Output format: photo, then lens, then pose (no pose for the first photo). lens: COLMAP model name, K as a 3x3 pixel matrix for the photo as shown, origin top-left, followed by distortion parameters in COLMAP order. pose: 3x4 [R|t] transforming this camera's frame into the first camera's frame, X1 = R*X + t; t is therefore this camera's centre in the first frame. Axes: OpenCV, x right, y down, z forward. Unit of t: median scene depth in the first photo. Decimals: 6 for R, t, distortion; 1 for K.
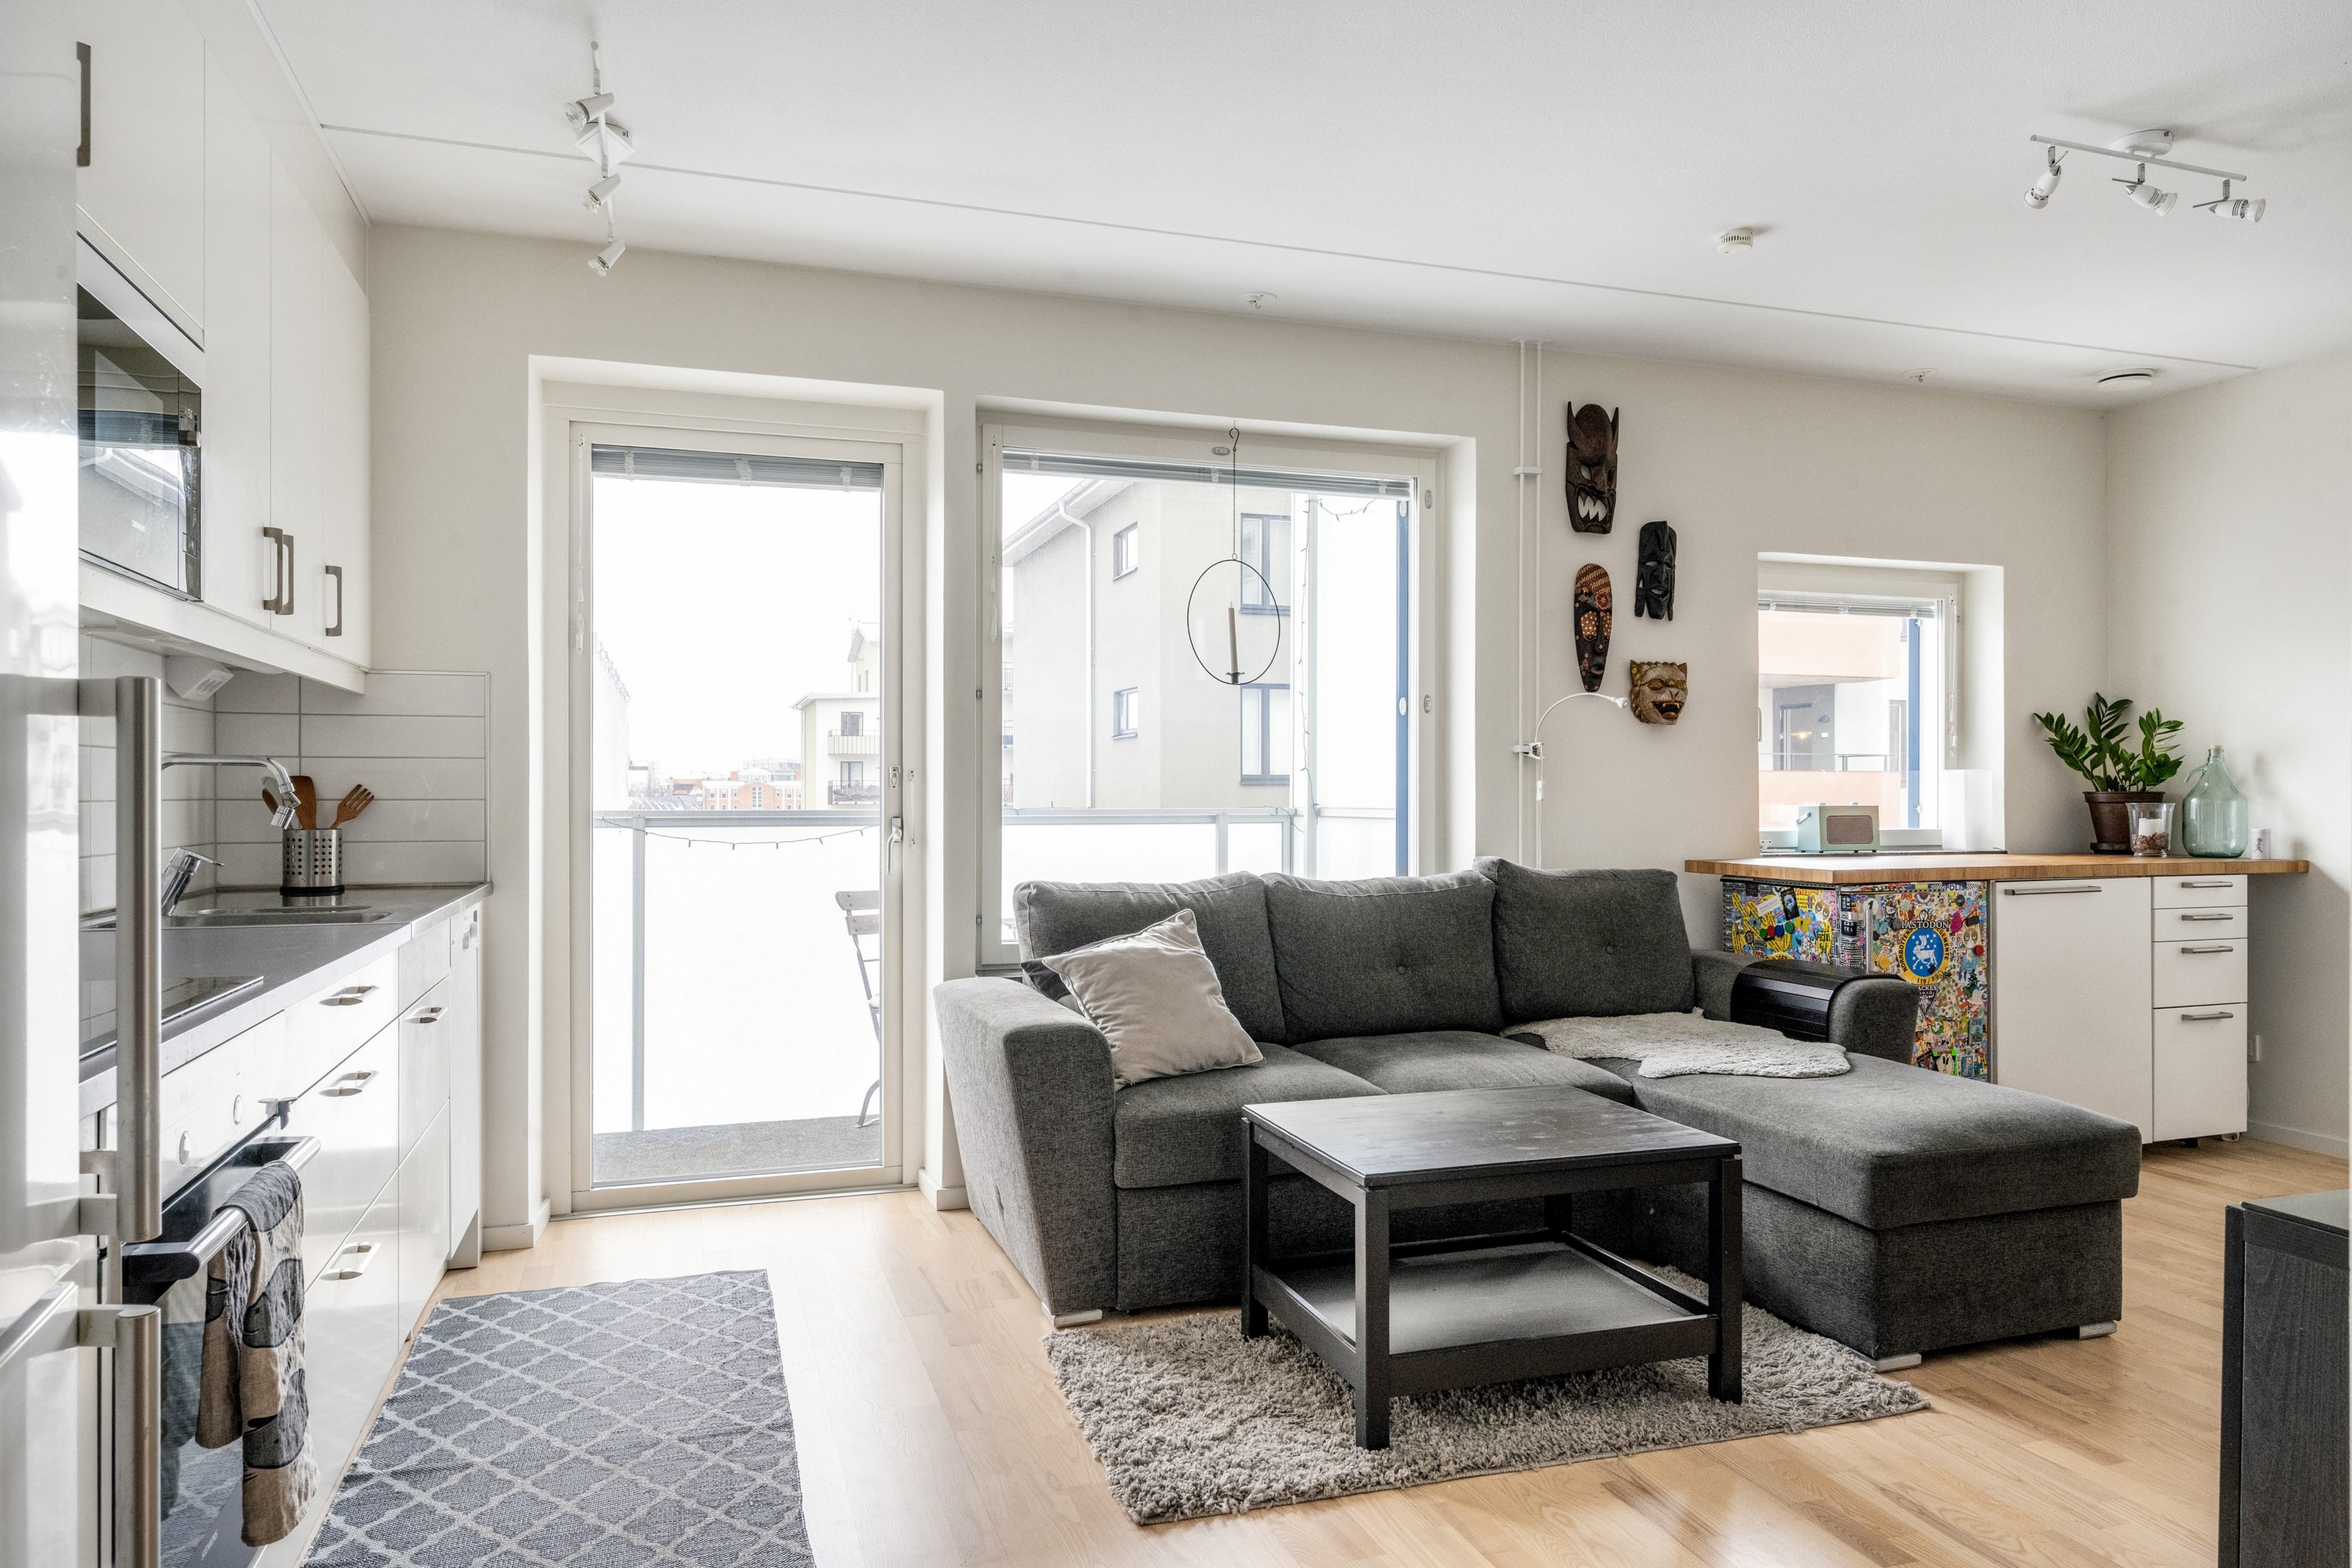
lens RADIAL K [[1493.3, 0, 1178.3], [0, 1493.3, 797.7], [0, 0, 1]] dist [-0.002108, -0.000352]
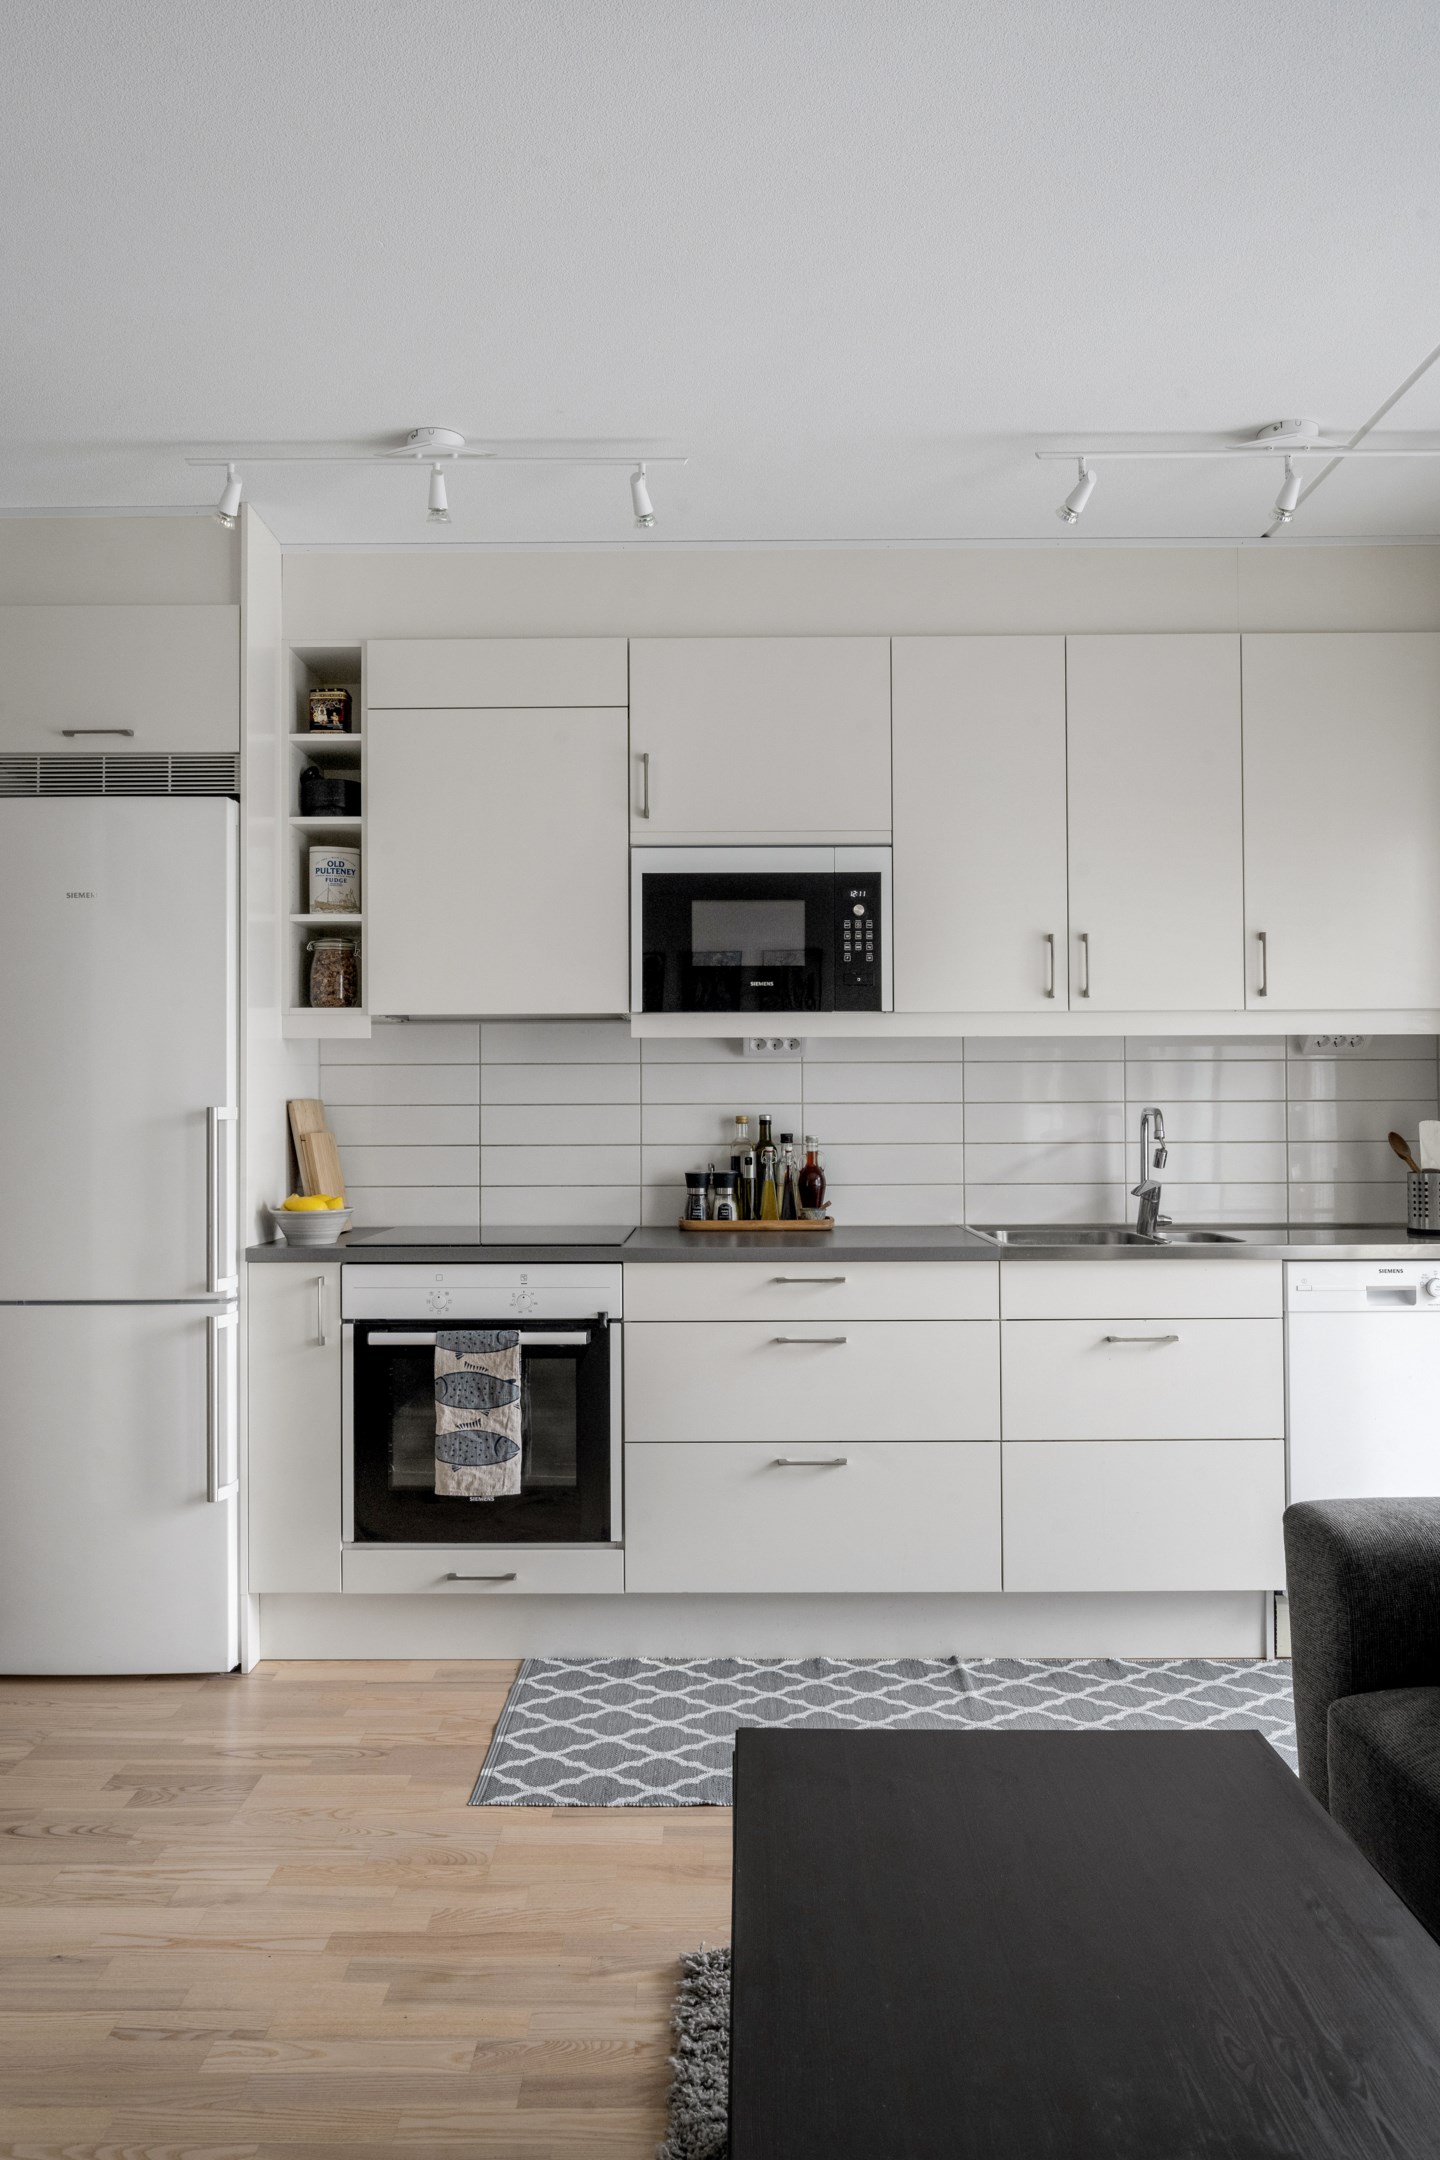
lens RADIAL K [[1576.7, 0, 722.7], [0, 1576.7, 1080.0], [0, 0, 1]] dist [-0.006482, -0.002504]
pose [[-0.331601, -0.017239, -0.943262, 0.517553], [0.001306, 0.999824, -0.018732, -0.019374], [0.943419, -0.007443, -0.331520, 0.785330]]
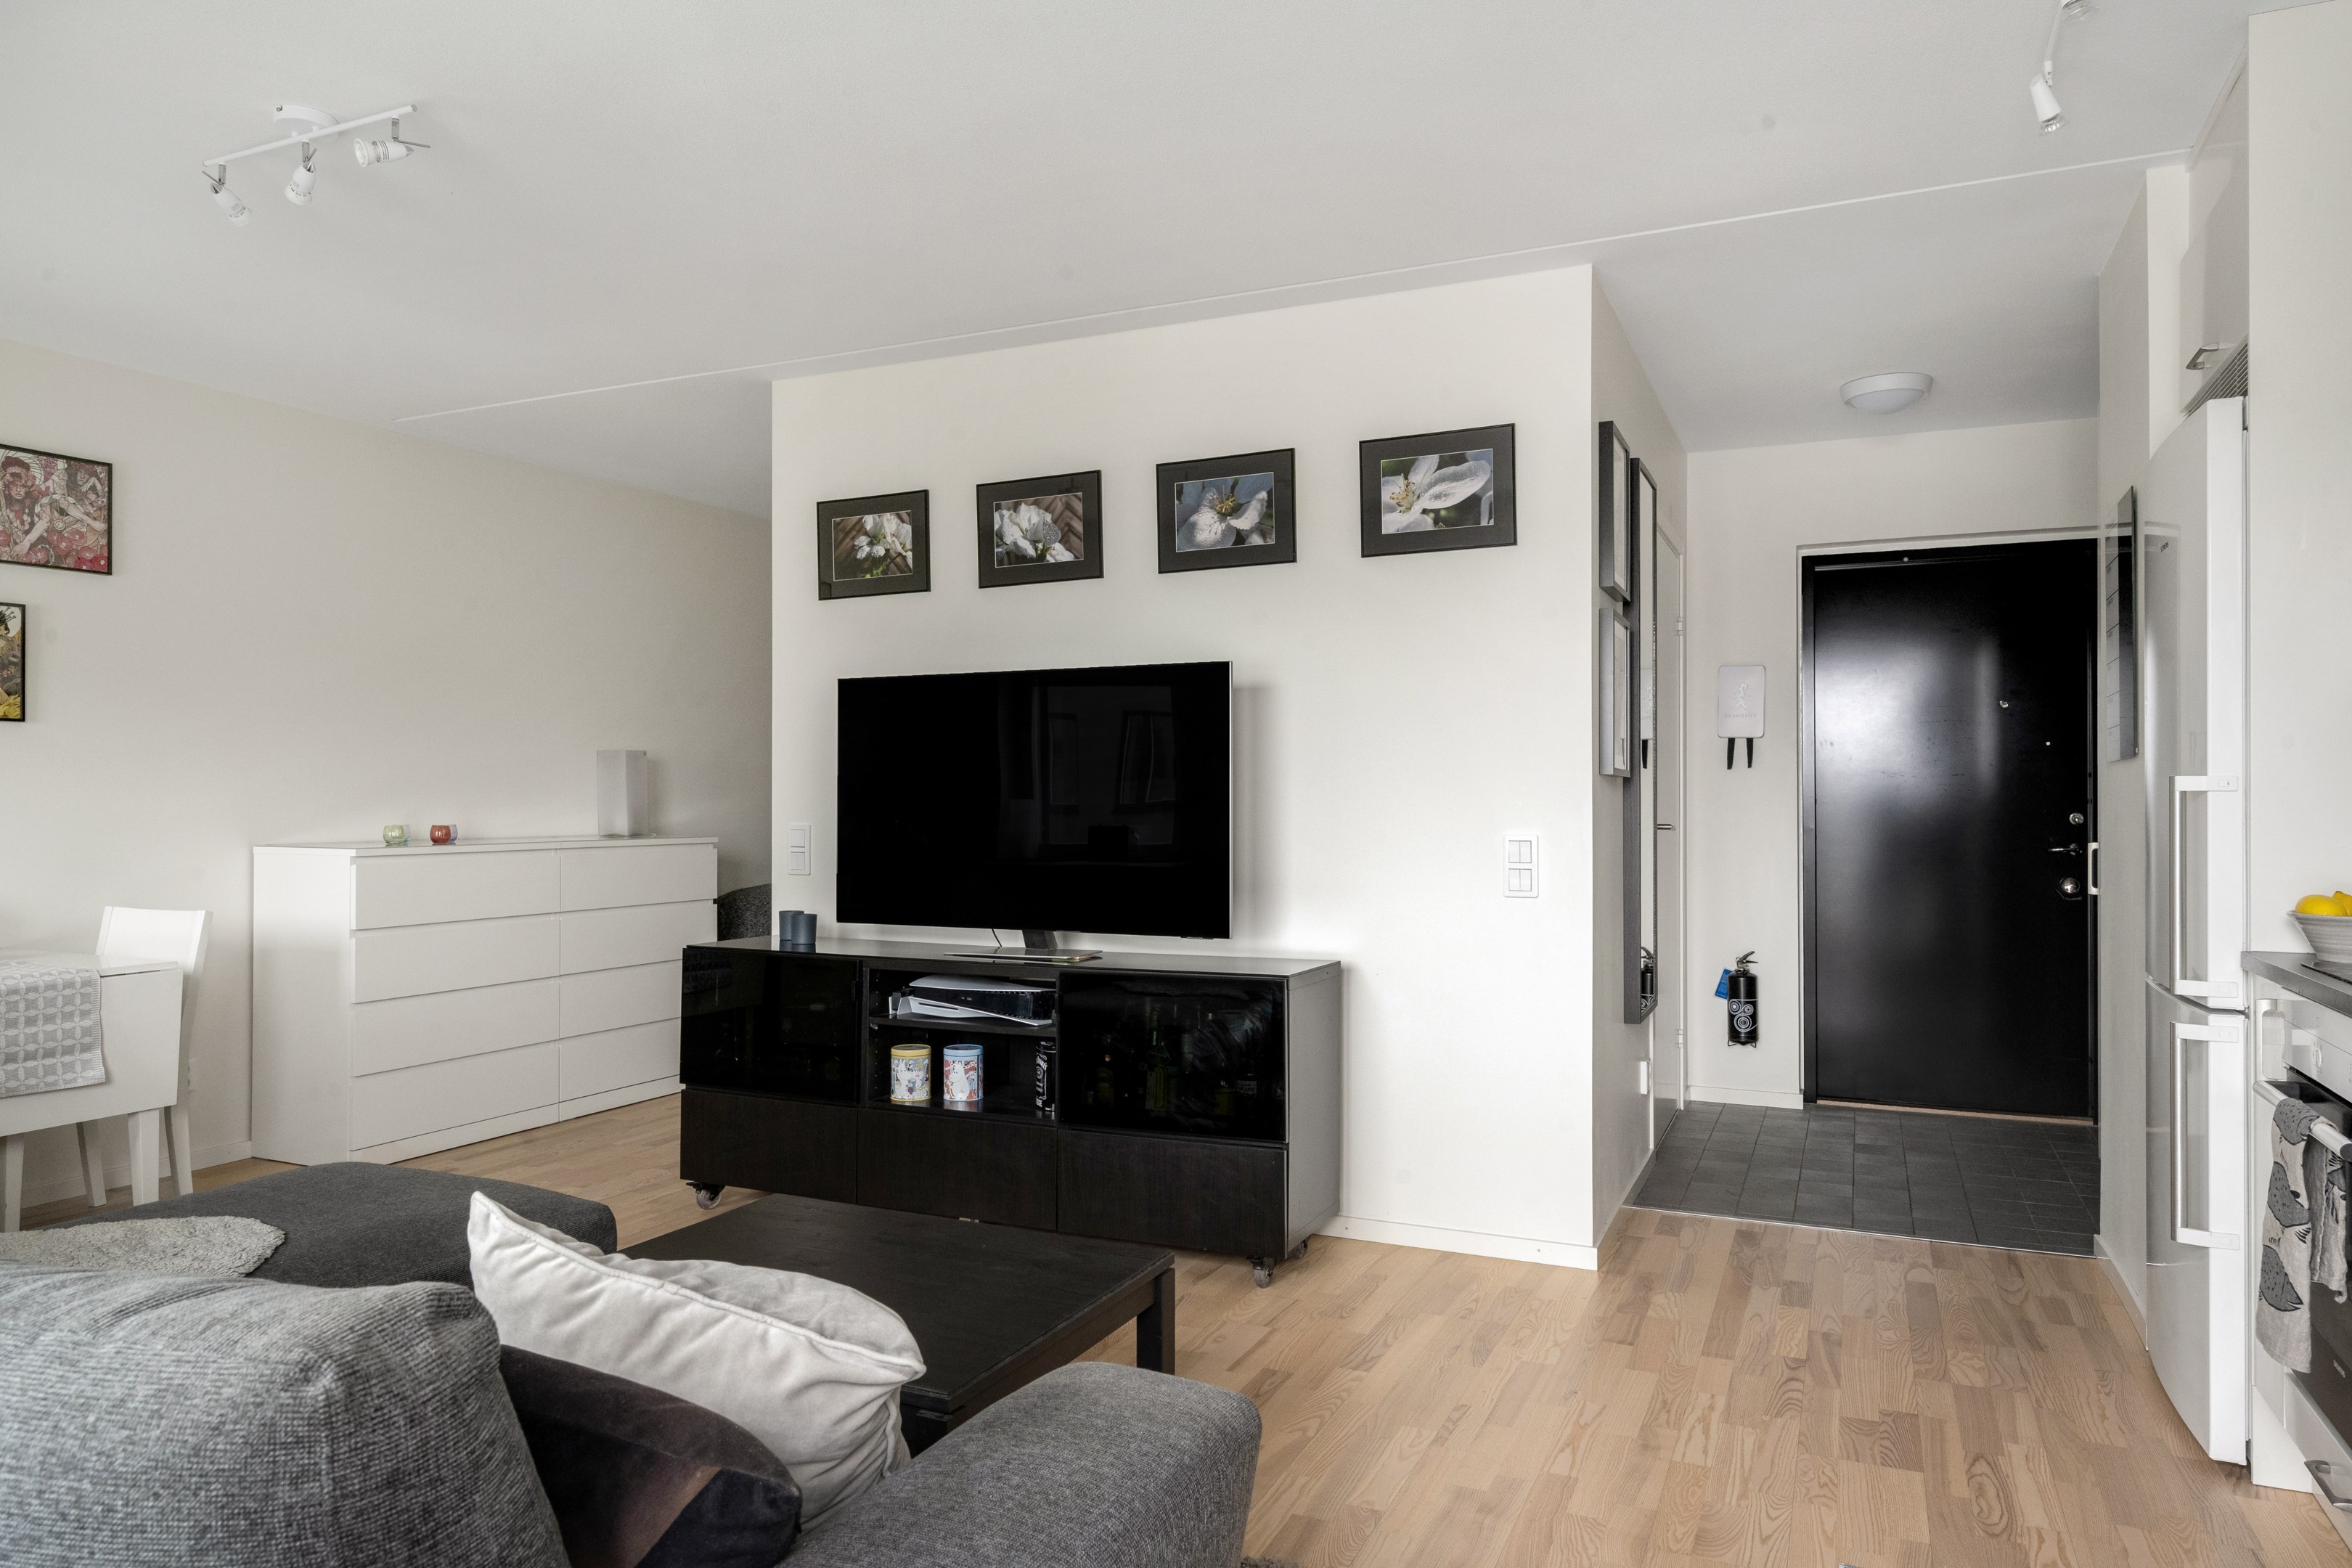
lens RADIAL K [[1468.2, 0, 1169.1], [0, 1468.2, 787.8], [0, 0, 1]] dist [-0.000758, 0.000399]
pose [[-0.724206, 0.004744, 0.689568, -0.304724], [0.001050, 0.999983, -0.005777, -0.012530], [-0.689583, -0.003460, -0.724198, 1.041936]]
